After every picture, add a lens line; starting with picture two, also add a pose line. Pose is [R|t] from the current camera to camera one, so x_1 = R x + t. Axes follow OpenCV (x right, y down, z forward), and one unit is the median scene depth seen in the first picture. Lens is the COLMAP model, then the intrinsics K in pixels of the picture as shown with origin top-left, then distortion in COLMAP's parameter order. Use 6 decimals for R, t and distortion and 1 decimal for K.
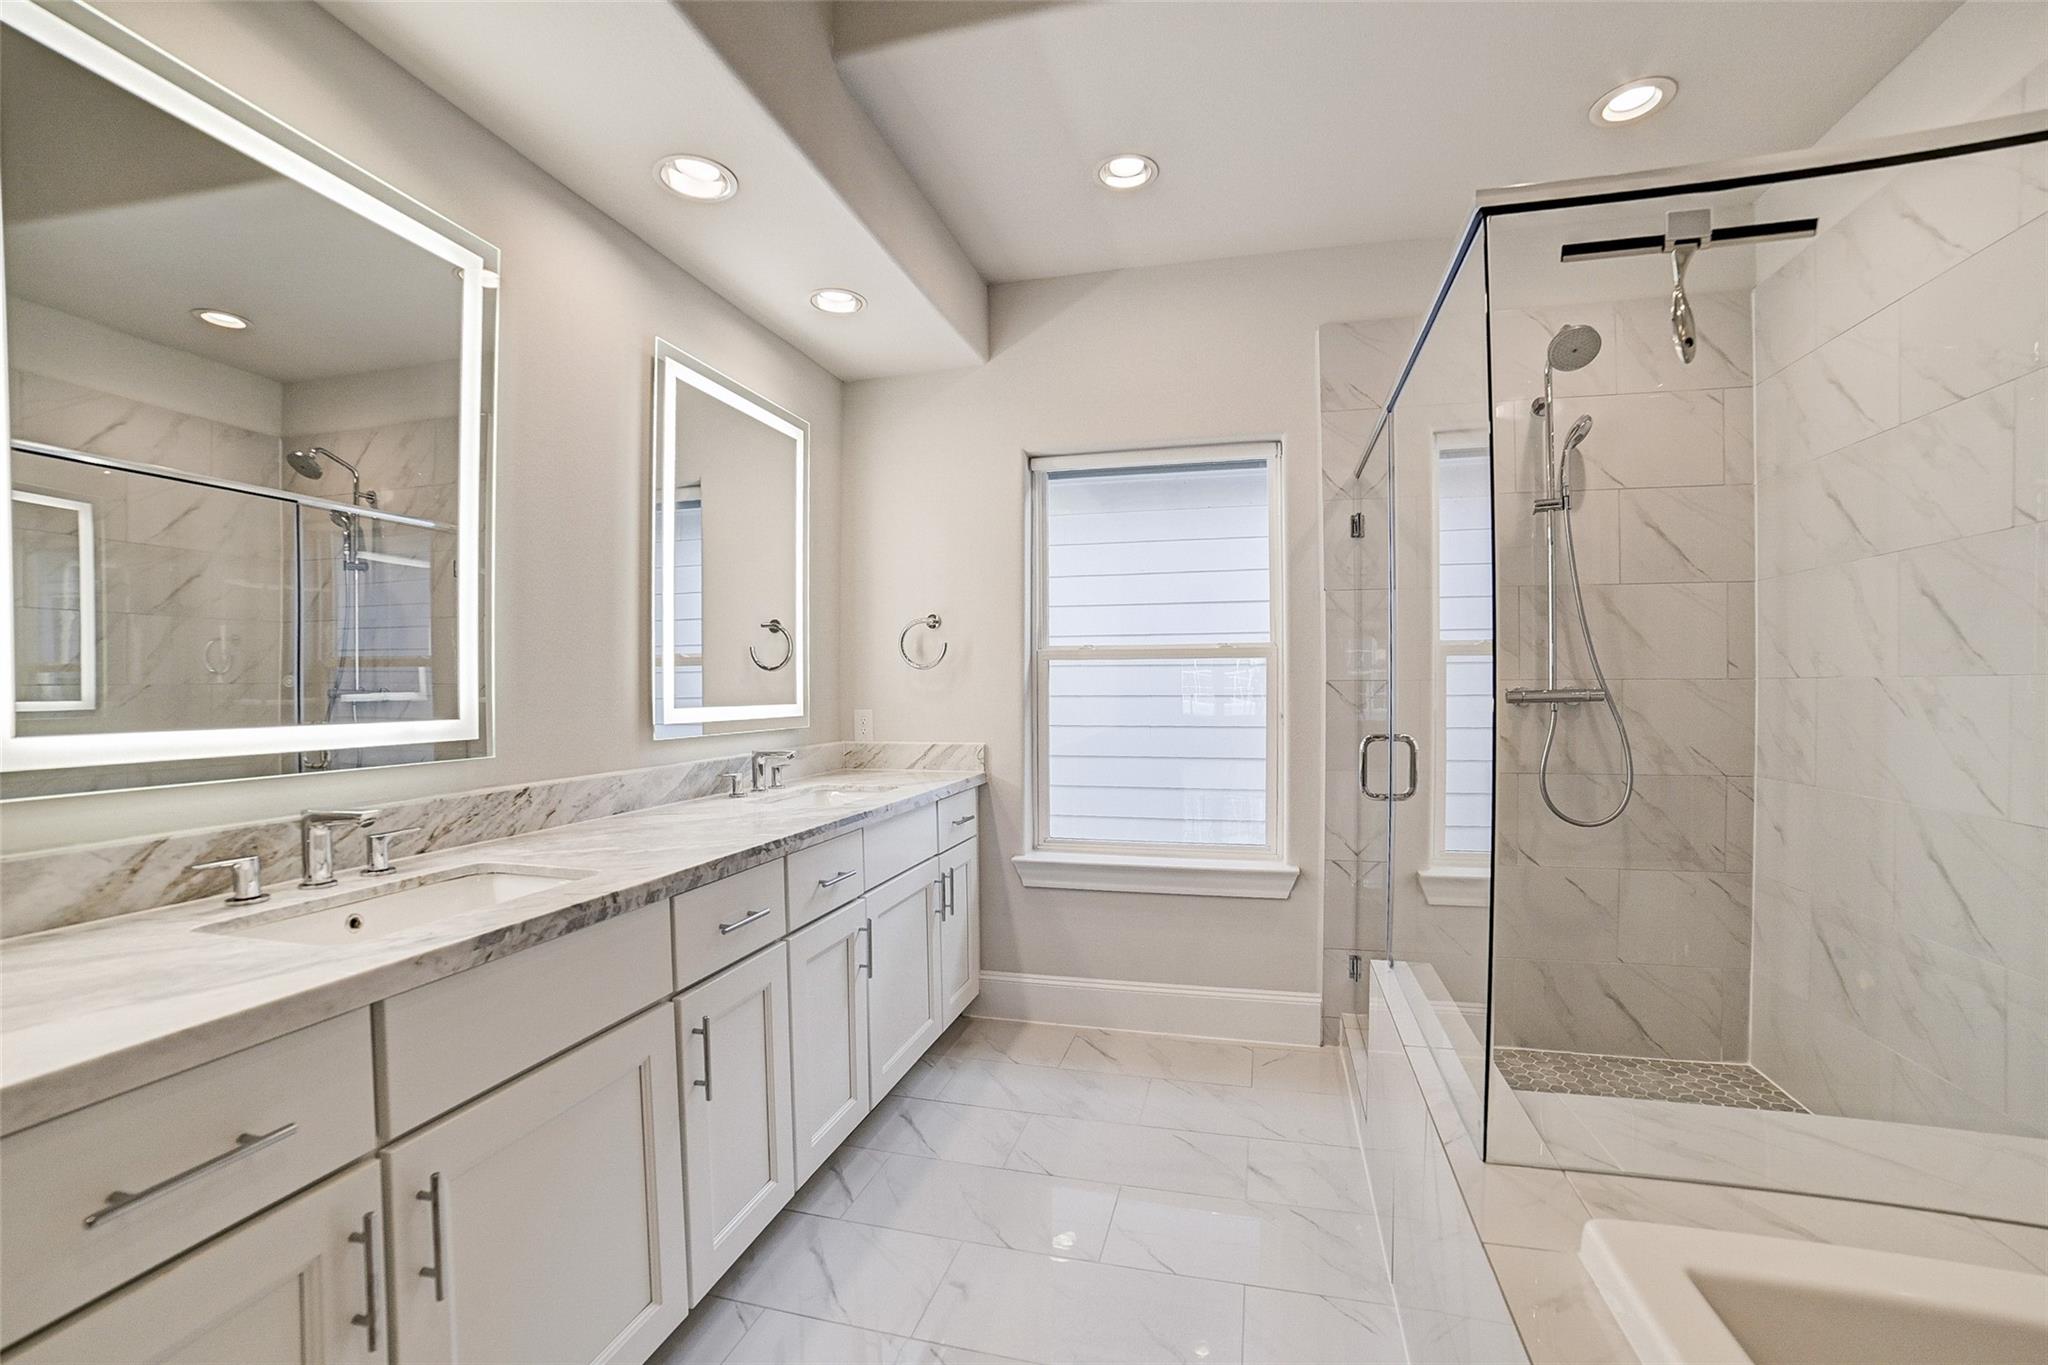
lens RADIAL K [[822.6, 0, 1015.0], [0, 822.6, 699.6], [0, 0, 1]] dist [-0.092969, 0.031820]
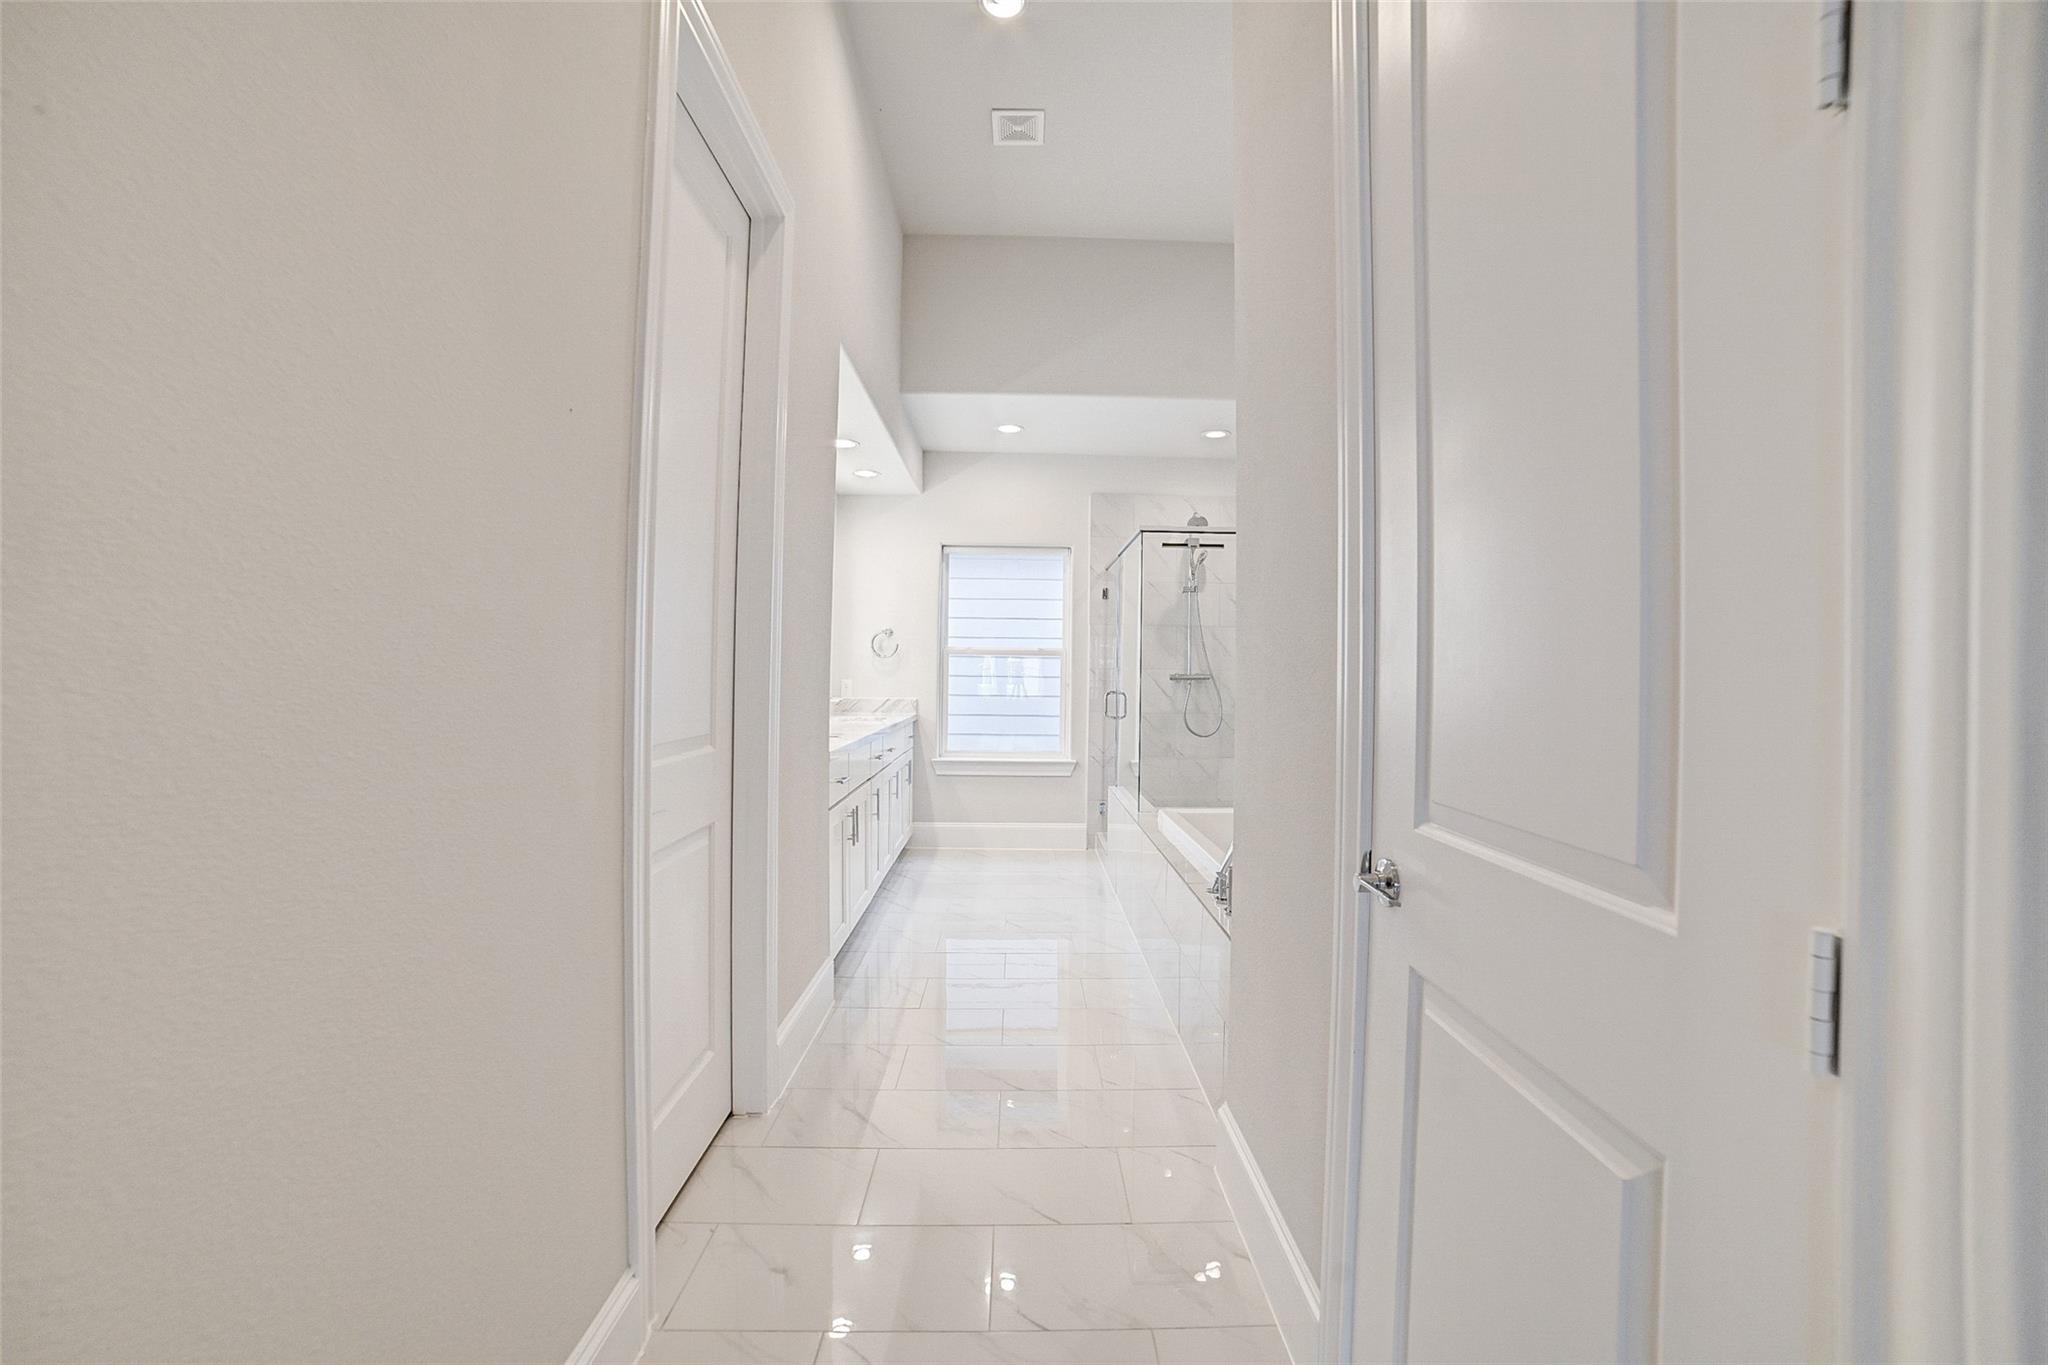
lens RADIAL K [[854.5, 0, 1030.6], [0, 854.5, 687.9], [0, 0, 1]] dist [-0.097409, 0.041466]
pose [[0.953606, 0.011402, 0.300842, -0.376743], [-0.013043, 0.999909, 0.003448, 0.019555], [-0.300775, -0.007212, 0.953668, -0.936329]]
